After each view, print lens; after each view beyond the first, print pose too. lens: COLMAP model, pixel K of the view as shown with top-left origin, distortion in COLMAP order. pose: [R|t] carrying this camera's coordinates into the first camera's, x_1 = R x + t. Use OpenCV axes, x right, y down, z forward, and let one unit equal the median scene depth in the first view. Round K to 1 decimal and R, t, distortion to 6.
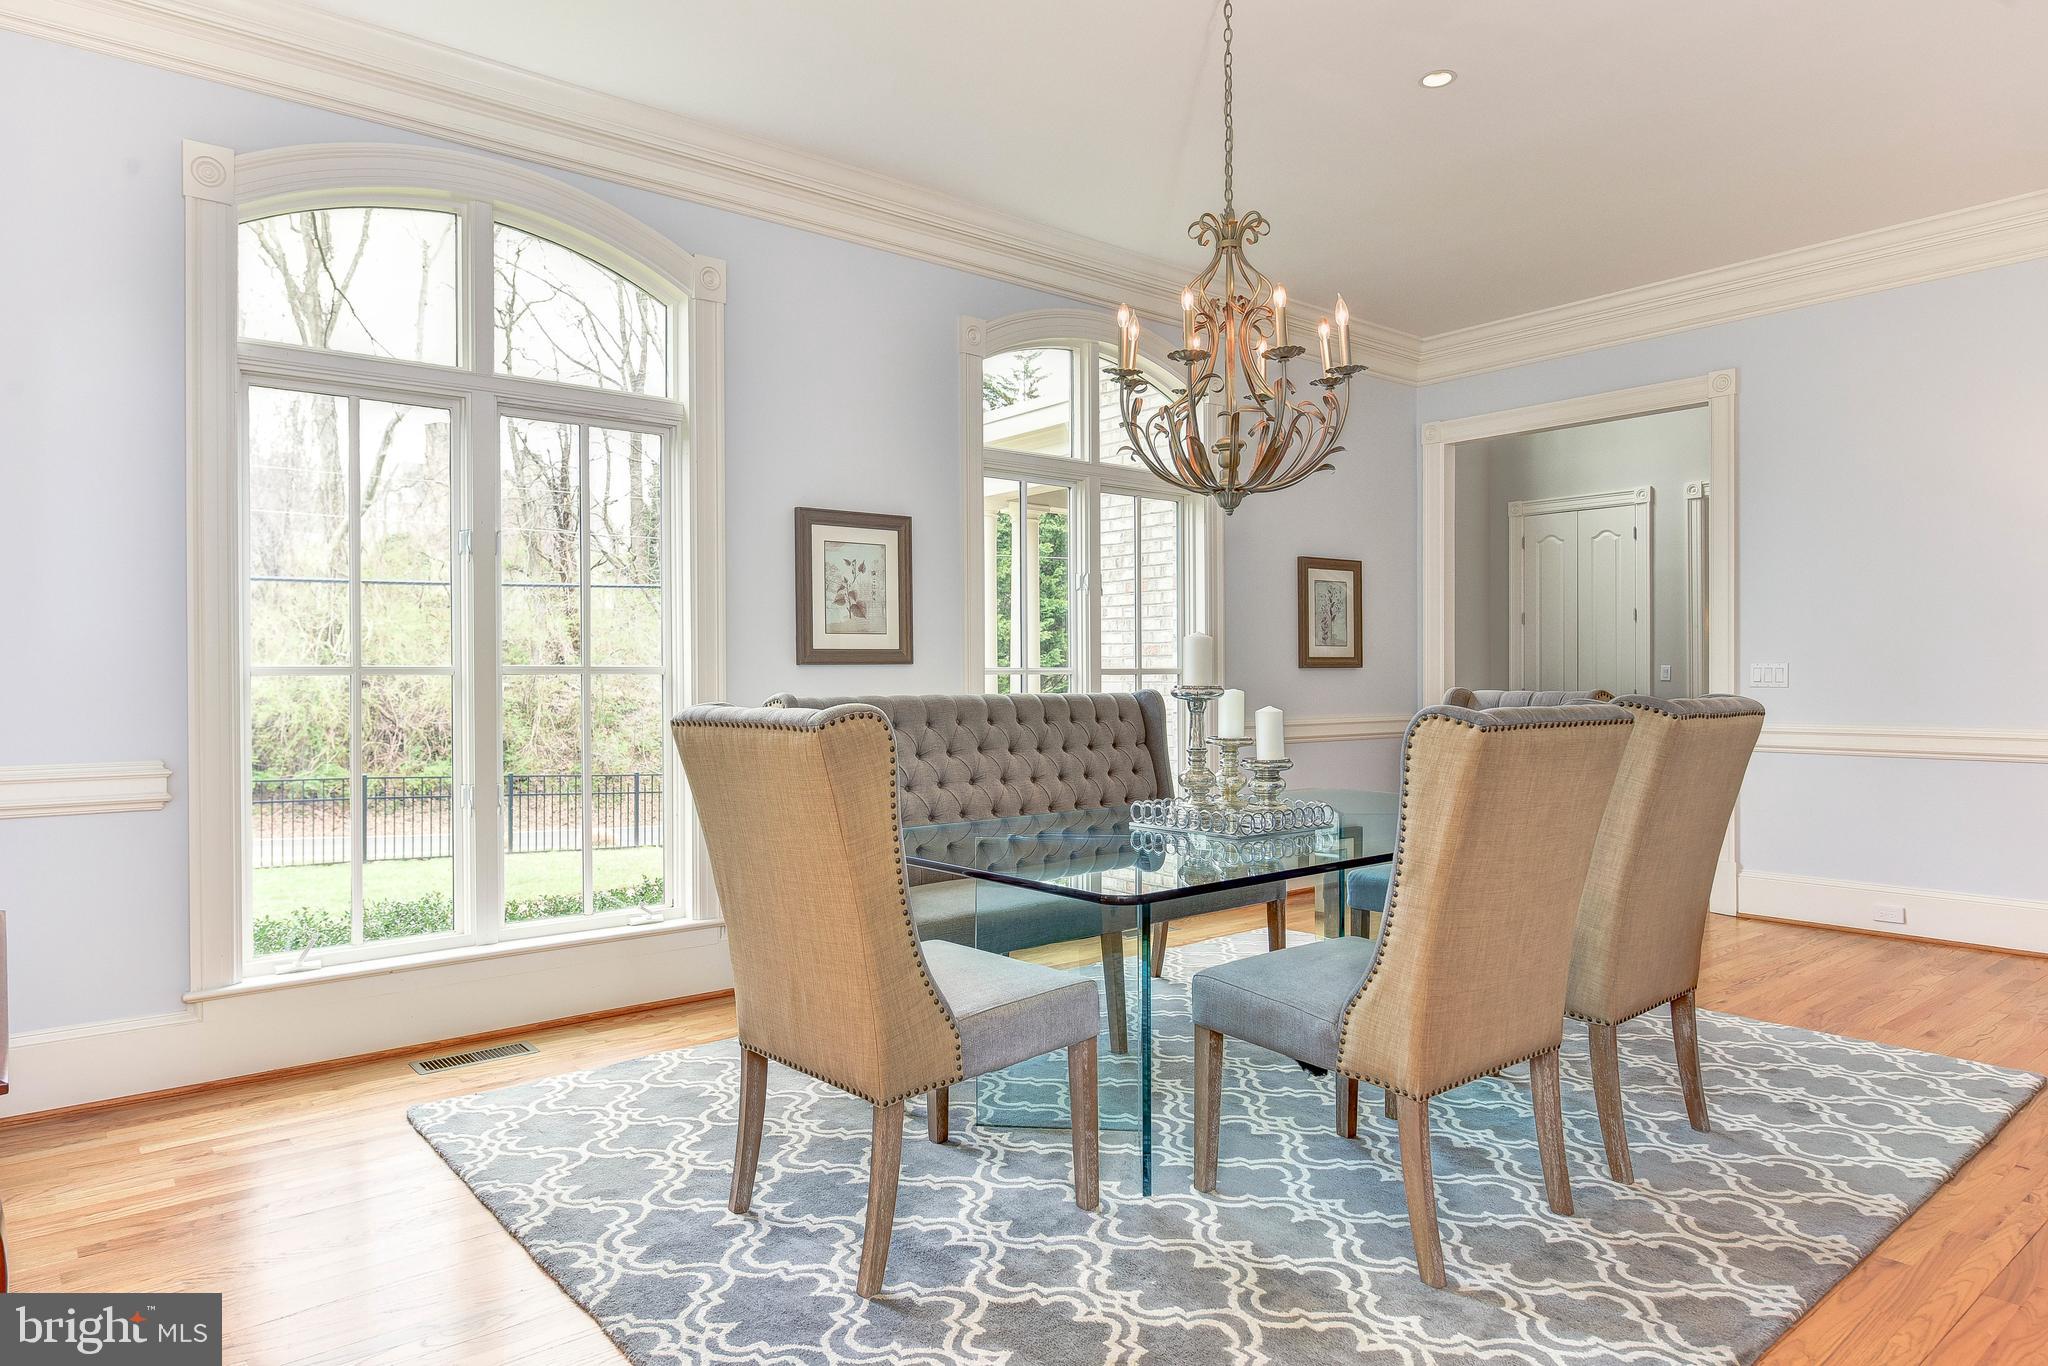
lens RADIAL K [[1278.8, 0, 998.7], [0, 1278.8, 675.3], [0, 0, 1]] dist [-0.007947, -0.000616]
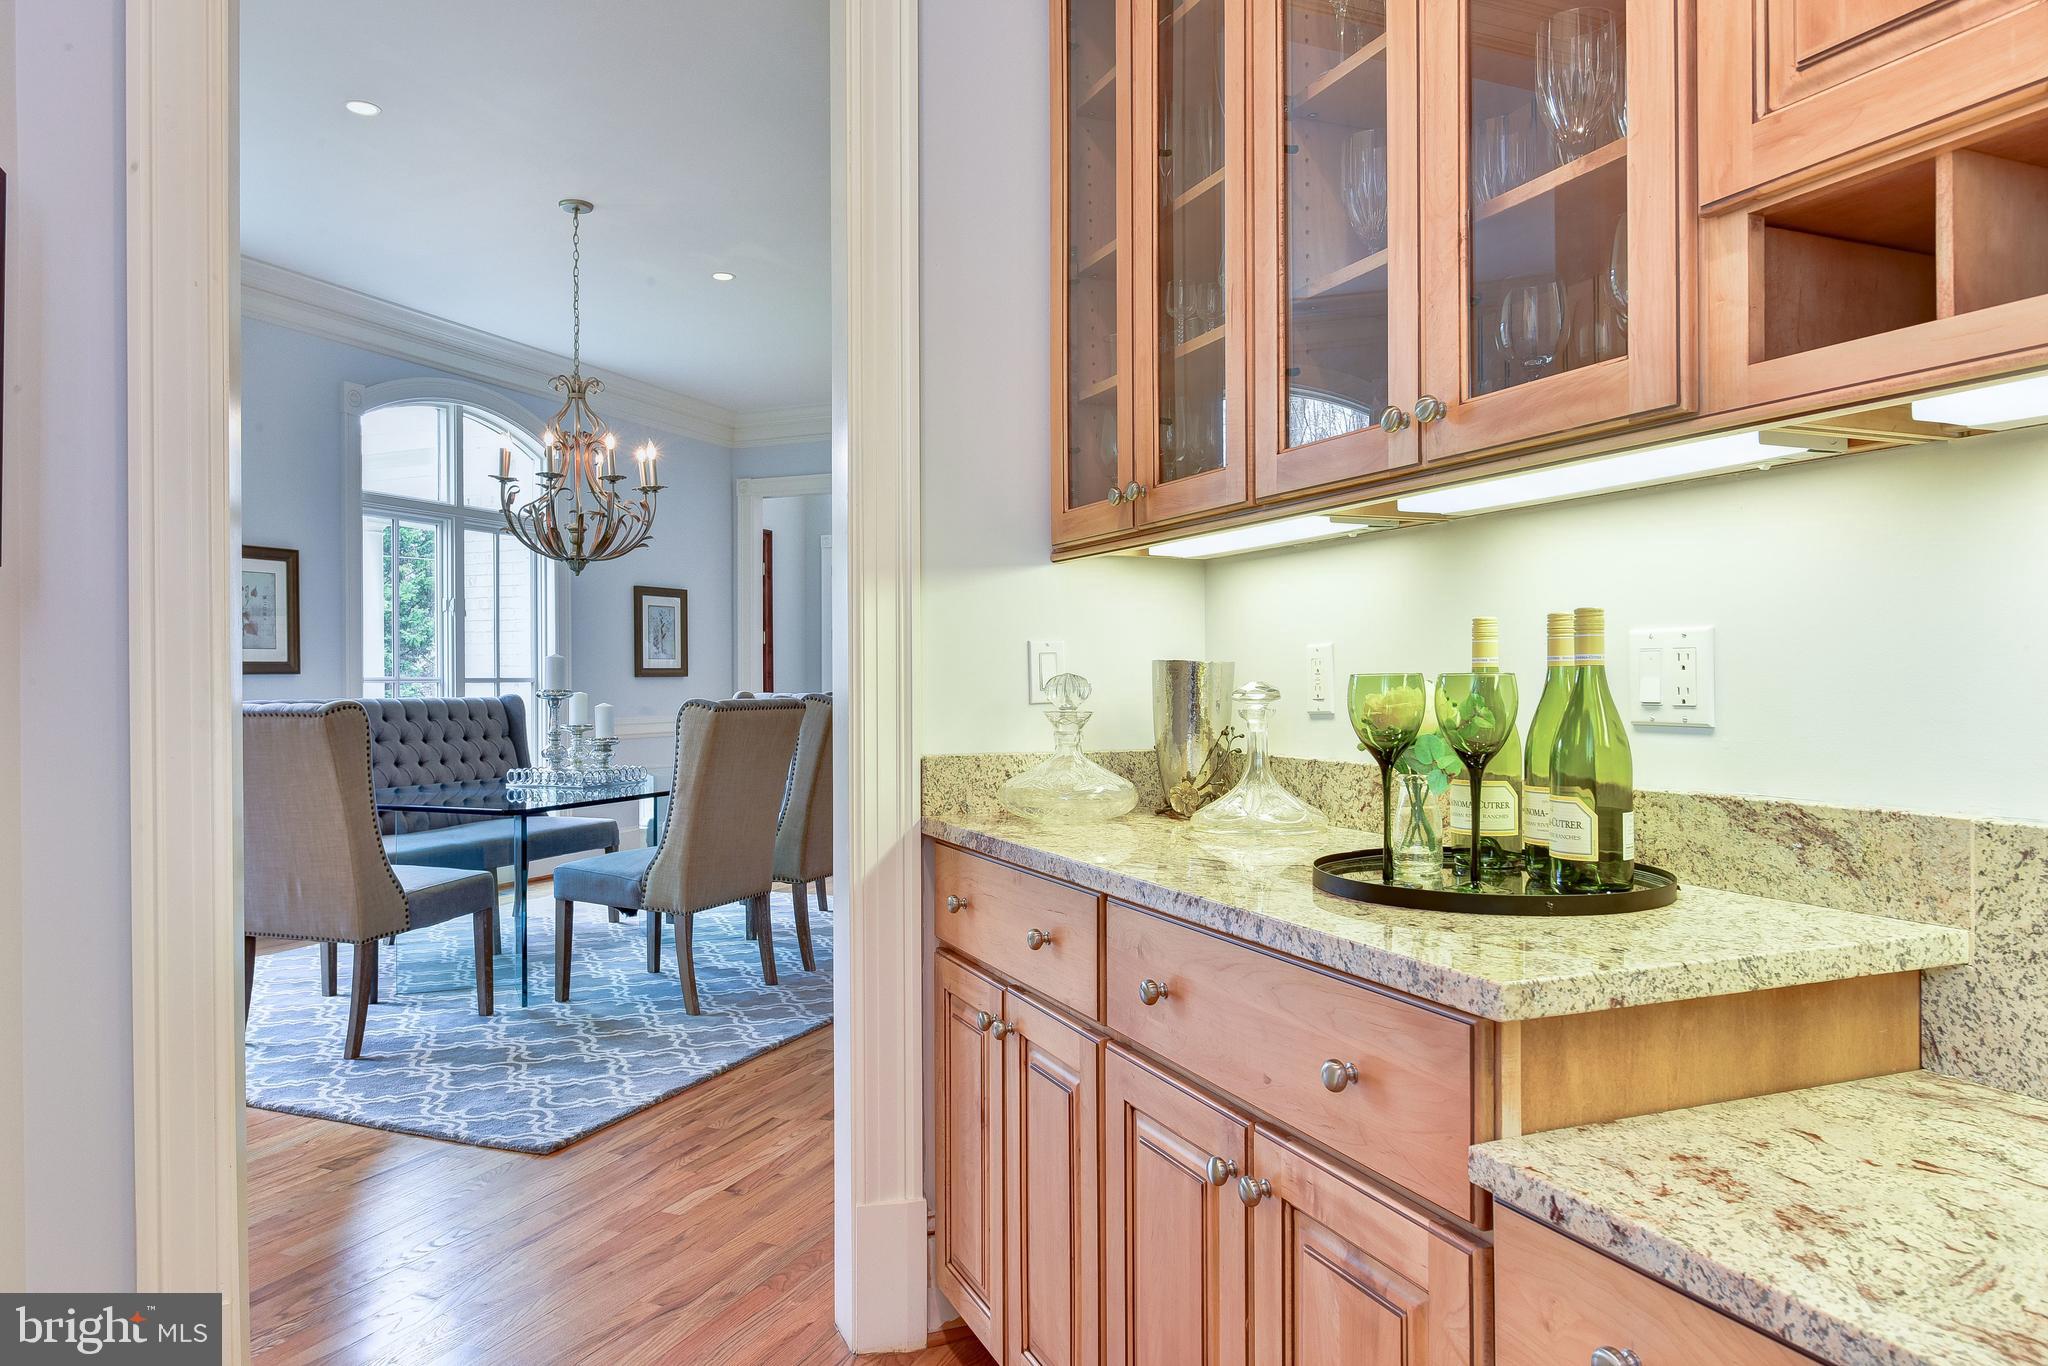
lens RADIAL K [[1278.8, 0, 998.7], [0, 1278.8, 675.3], [0, 0, 1]] dist [-0.007947, -0.000616]
pose [[0.878116, 0.000536, 0.478447, -0.096935], [0.002323, 0.999983, -0.005383, 0.000053], [-0.478442, 0.005838, 0.878100, -0.525169]]
